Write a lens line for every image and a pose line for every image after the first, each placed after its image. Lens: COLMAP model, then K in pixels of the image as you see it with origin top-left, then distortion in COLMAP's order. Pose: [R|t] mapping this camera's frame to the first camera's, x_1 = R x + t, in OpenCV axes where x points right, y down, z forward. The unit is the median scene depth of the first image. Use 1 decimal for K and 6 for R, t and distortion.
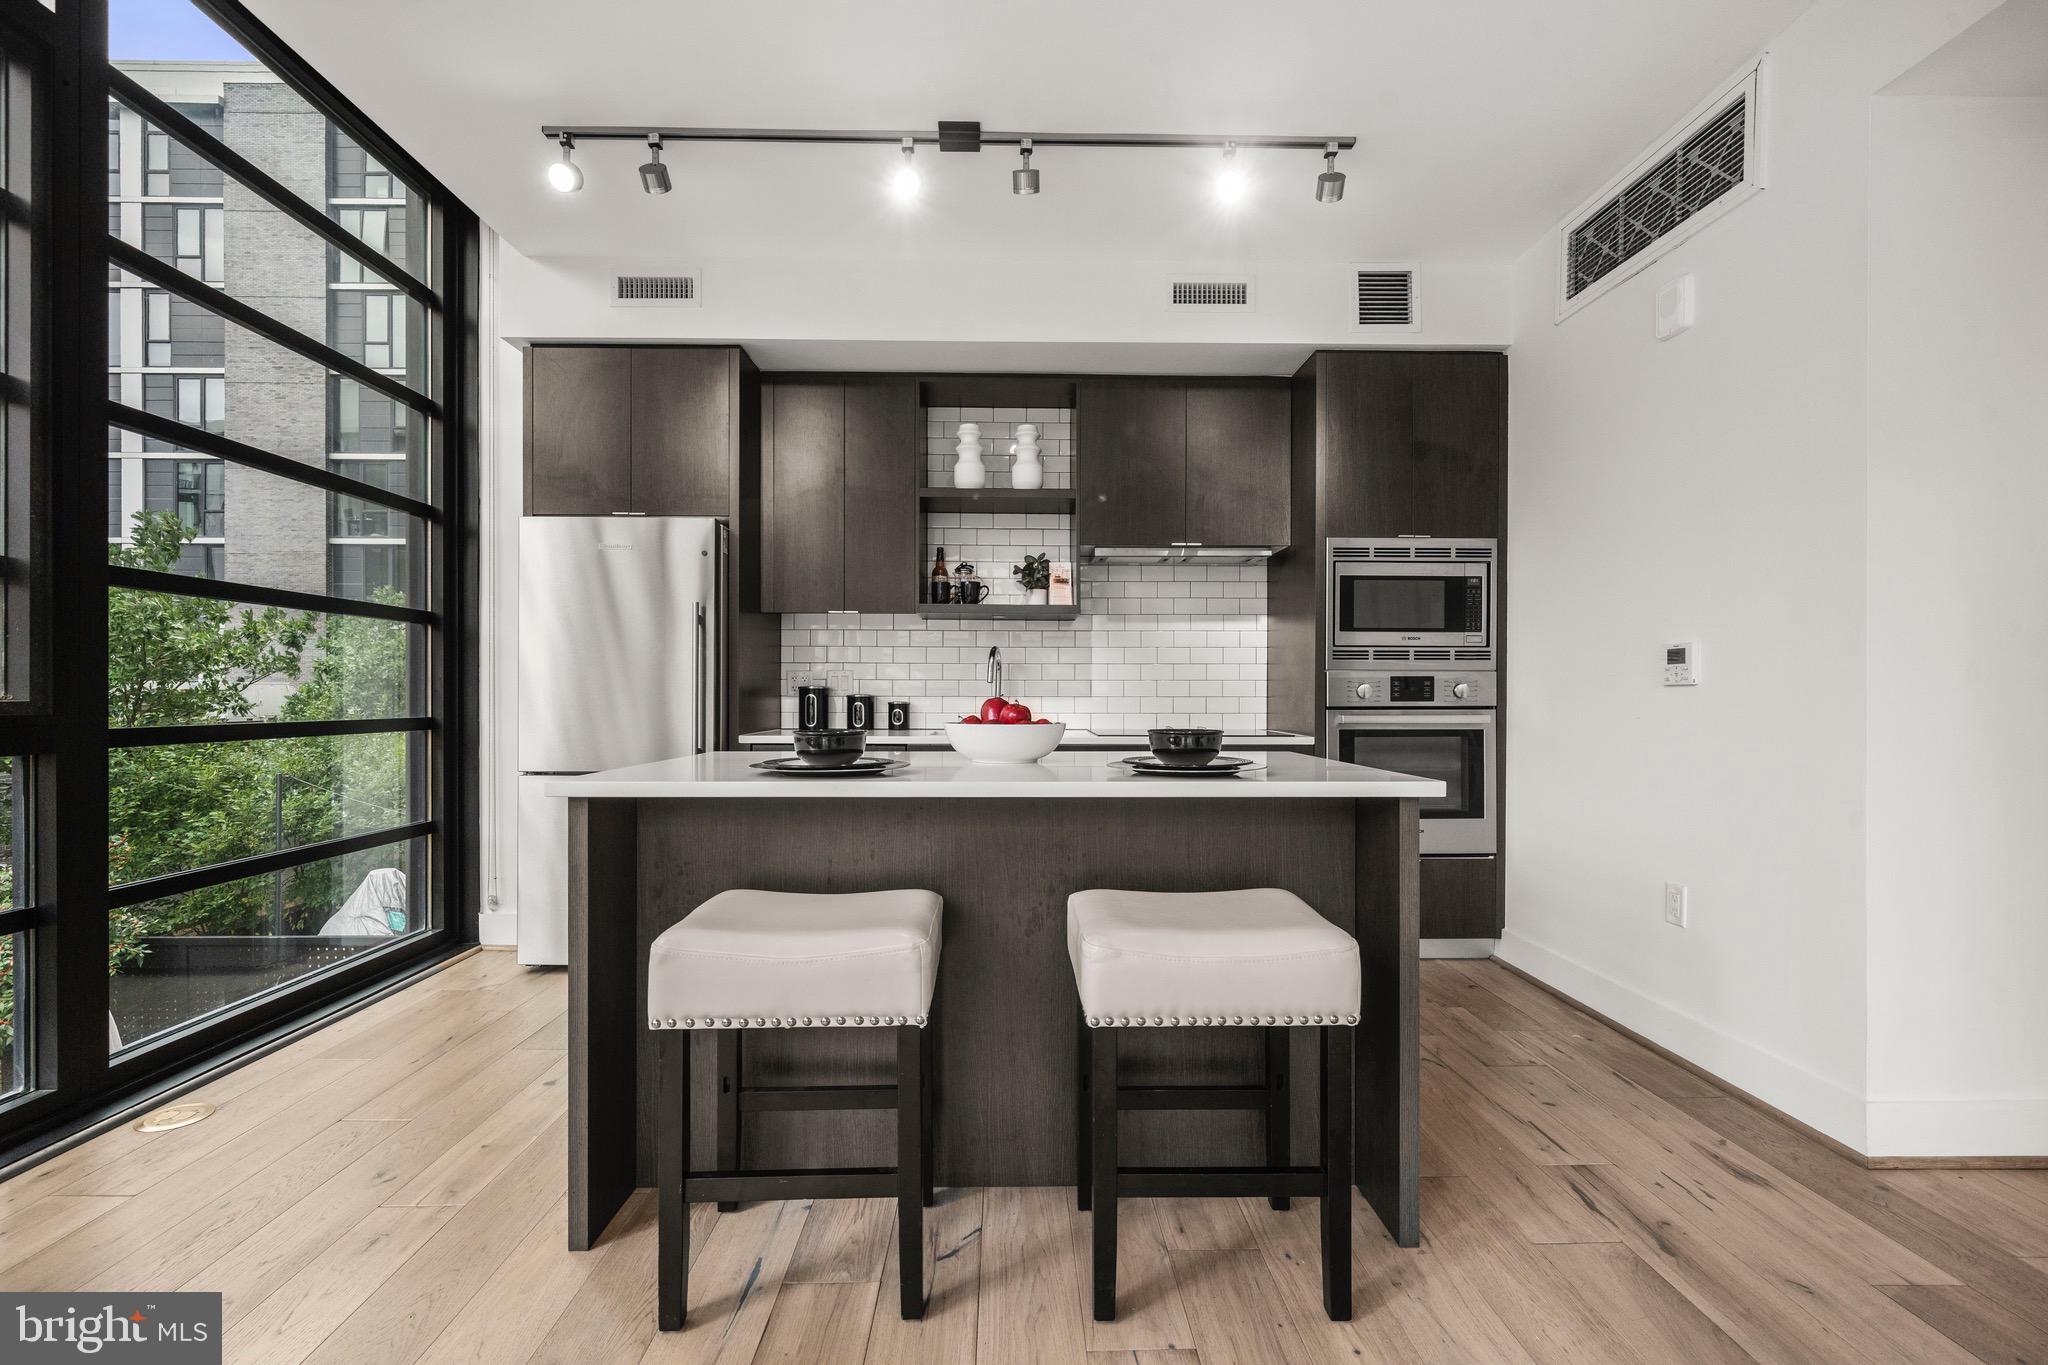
lens RADIAL K [[884.8, 0, 1026.3], [0, 884.8, 696.9], [0, 0, 1]] dist [-0.002523, -0.000359]
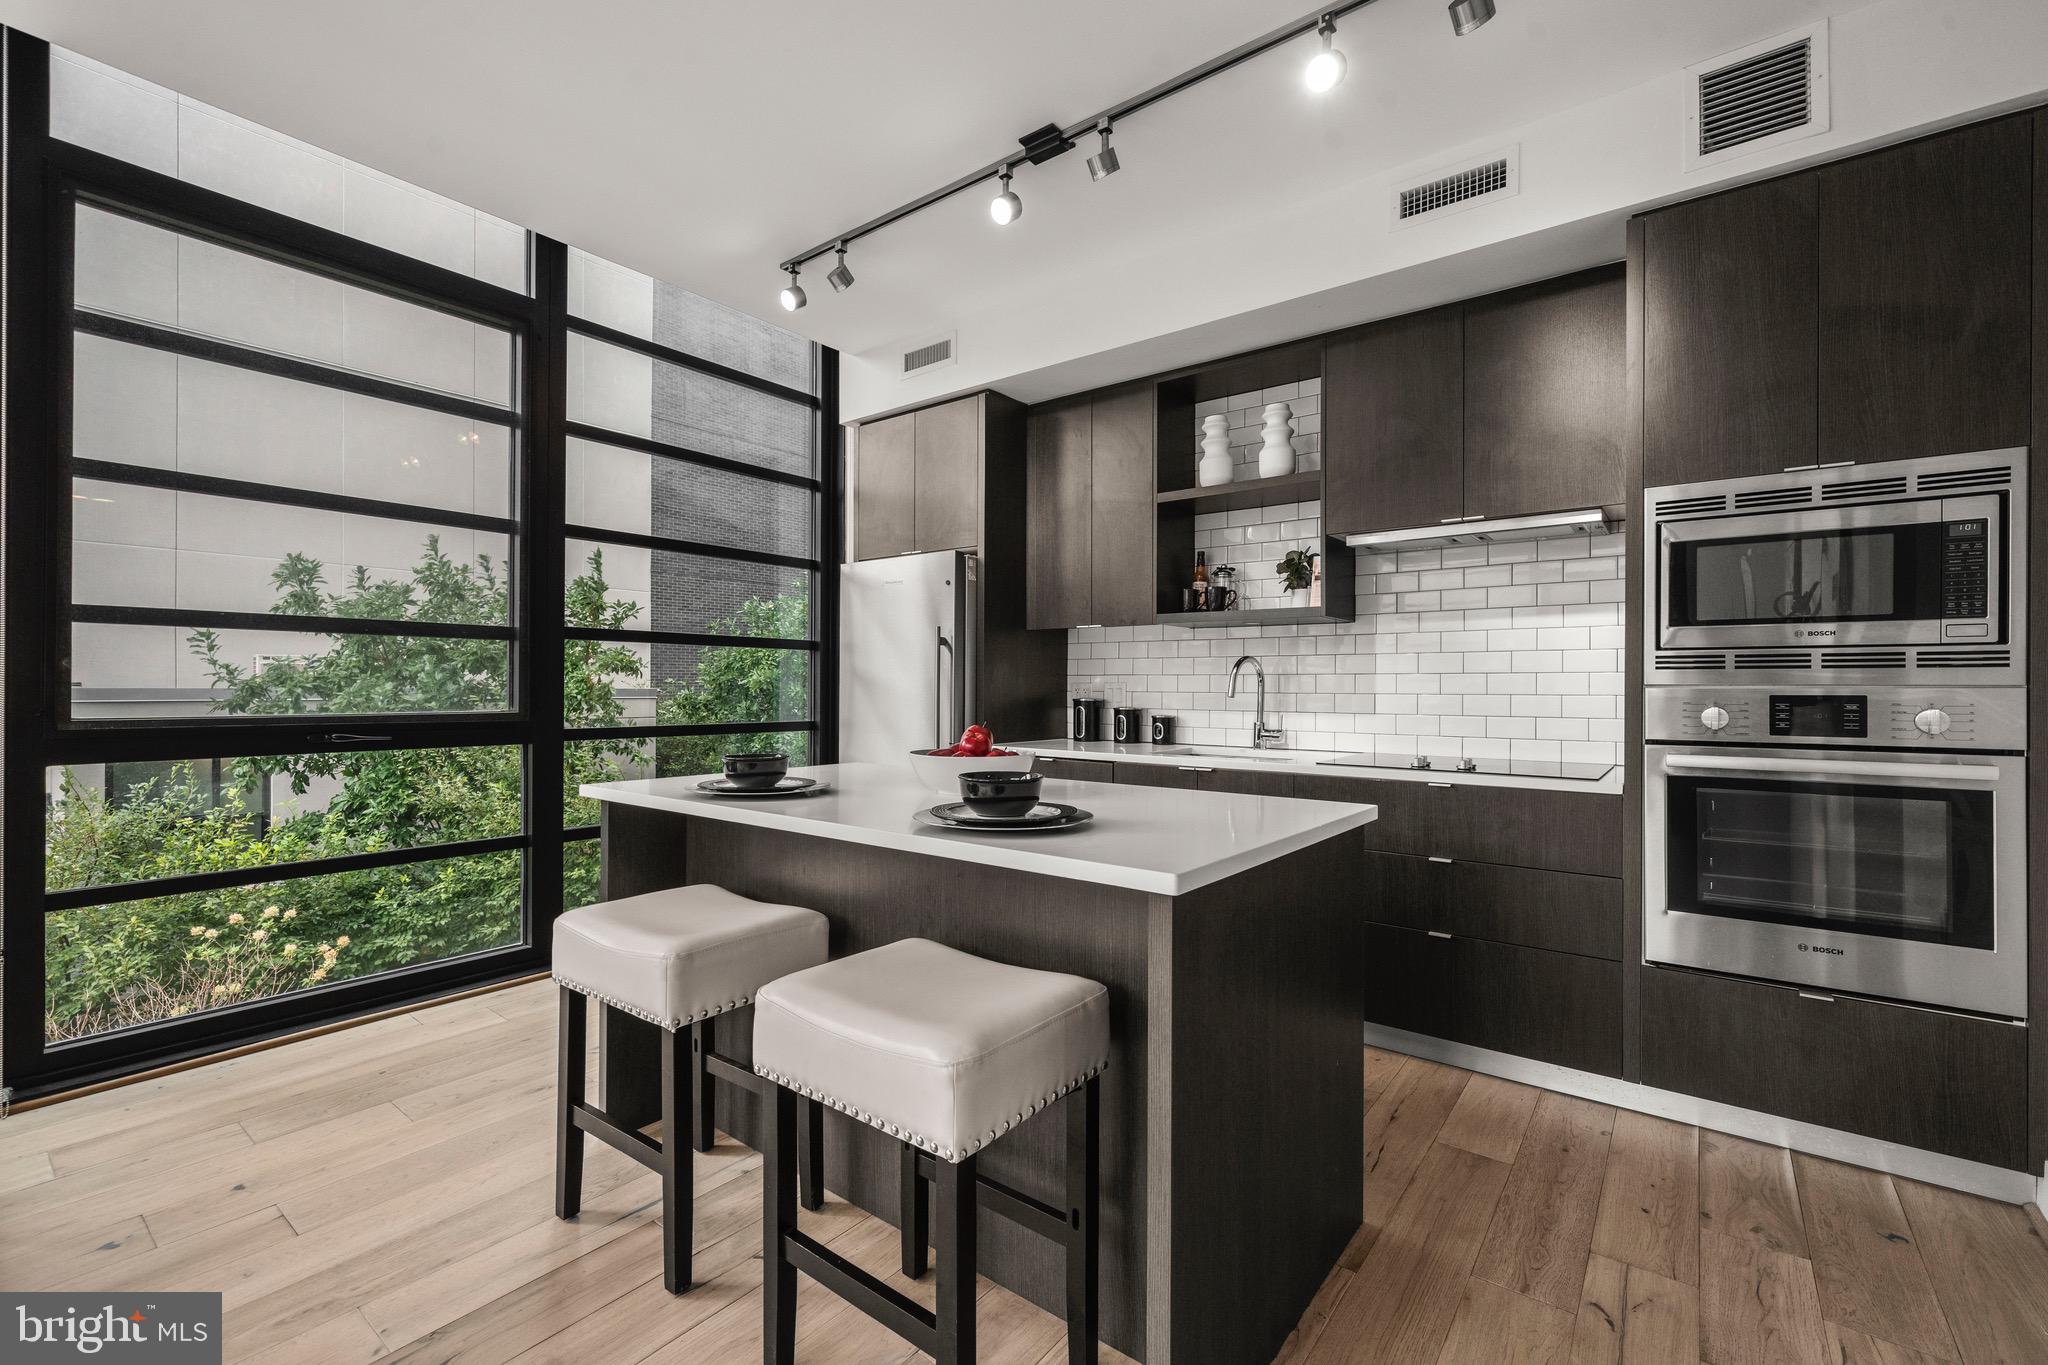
lens RADIAL K [[884.8, 0, 1004.7], [0, 884.8, 686.0], [0, 0, 1]] dist [-0.002523, -0.000359]
pose [[0.770667, 0.000073, -0.637238, 0.391380], [-0.002824, 0.999991, -0.003300, -0.026213], [0.637232, 0.004343, 0.770660, 0.171885]]
